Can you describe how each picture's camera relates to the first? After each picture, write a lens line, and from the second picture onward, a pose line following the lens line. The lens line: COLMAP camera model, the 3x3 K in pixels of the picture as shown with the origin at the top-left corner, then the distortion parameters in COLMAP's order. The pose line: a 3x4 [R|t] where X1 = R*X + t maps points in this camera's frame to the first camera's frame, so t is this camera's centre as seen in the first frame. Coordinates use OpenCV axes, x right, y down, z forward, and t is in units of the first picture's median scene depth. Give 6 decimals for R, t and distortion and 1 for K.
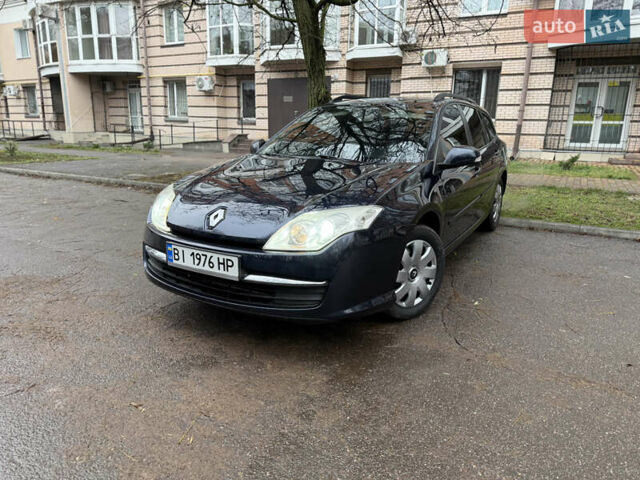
lens RADIAL K [[460.0, 0, 320.0], [0, 460.0, 240.0], [0, 0, 1]] dist [0.024556, -0.030354]
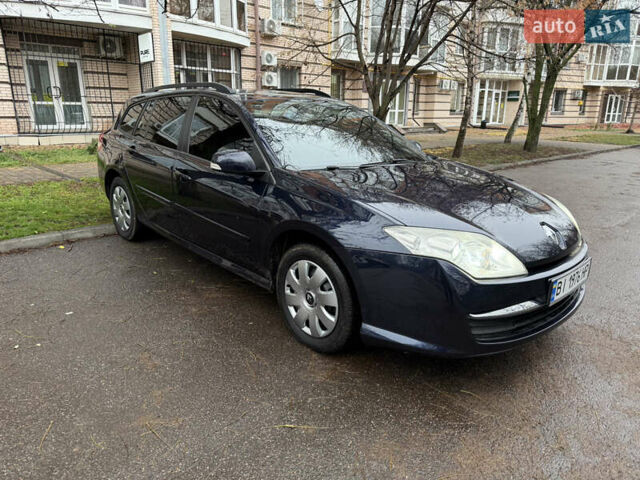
lens RADIAL K [[460.0, 0, 320.0], [0, 460.0, 240.0], [0, 0, 1]] dist [0.024556, -0.030354]
pose [[0.284651, -0.269290, 0.920031, -0.203922], [0.221758, 0.952199, 0.210095, -0.056847], [-0.932629, 0.144220, 0.330762, 0.186710]]
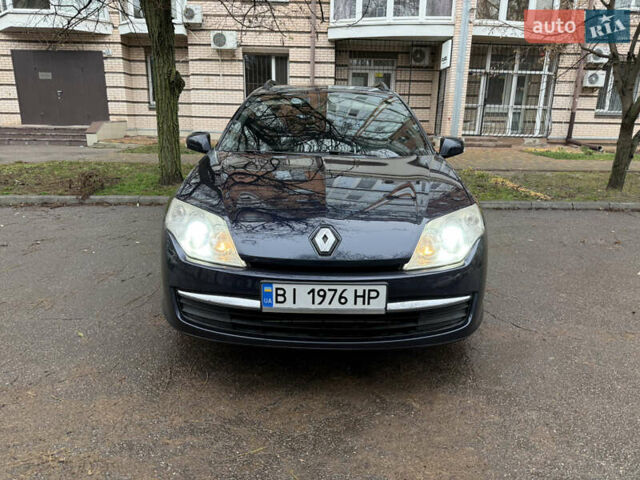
lens RADIAL K [[460.0, 0, 320.0], [0, 460.0, 240.0], [0, 0, 1]] dist [0.024556, -0.030354]
pose [[0.865069, -0.132559, 0.483822, -0.100727], [0.115819, 0.991175, 0.064483, -0.016366], [-0.488100, 0.000254, 0.872788, 0.053034]]
